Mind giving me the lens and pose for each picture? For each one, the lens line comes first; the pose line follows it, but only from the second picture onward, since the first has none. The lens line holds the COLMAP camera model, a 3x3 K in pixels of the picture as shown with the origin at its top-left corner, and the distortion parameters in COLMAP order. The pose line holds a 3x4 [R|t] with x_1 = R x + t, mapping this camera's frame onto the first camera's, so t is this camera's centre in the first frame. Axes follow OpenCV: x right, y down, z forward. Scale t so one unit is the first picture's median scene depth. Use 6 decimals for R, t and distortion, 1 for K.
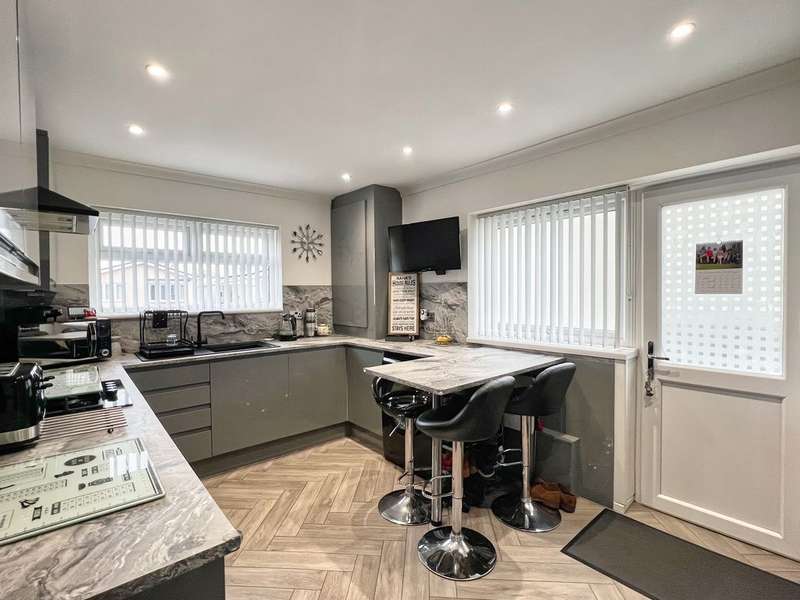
lens RADIAL K [[382.4, 0, 408.6], [0, 382.4, 297.1], [0, 0, 1]] dist [0.001998, -0.000105]
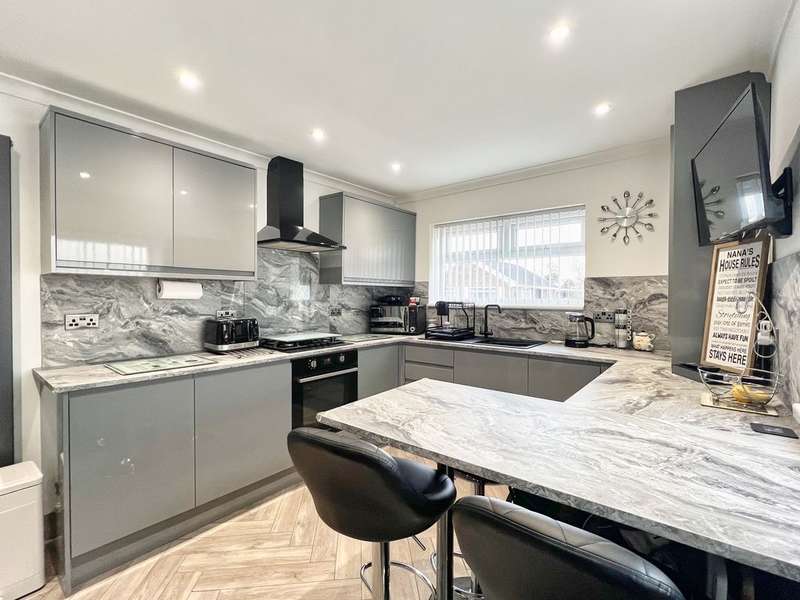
lens RADIAL K [[382.4, 0, 408.6], [0, 382.4, 297.1], [0, 0, 1]] dist [0.001998, -0.000105]
pose [[0.159174, 0.014792, -0.987140, 0.425651], [-0.016617, 0.999786, 0.012302, 0.006718], [0.987111, 0.014445, 0.159386, 0.545466]]
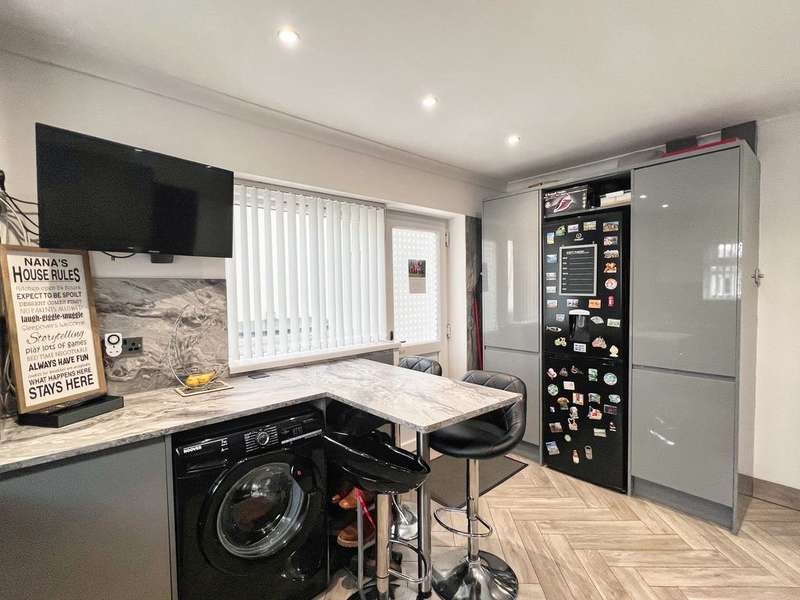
lens RADIAL K [[374.5, 0, 400.0], [0, 374.5, 300.0], [0, 0, 1]] dist [0.001365, 0.000383]
pose [[0.011882, -0.021469, 0.999699, -0.431061], [0.026205, 0.999433, 0.021152, -0.009555], [-0.999586, 0.025946, 0.012438, 0.665032]]
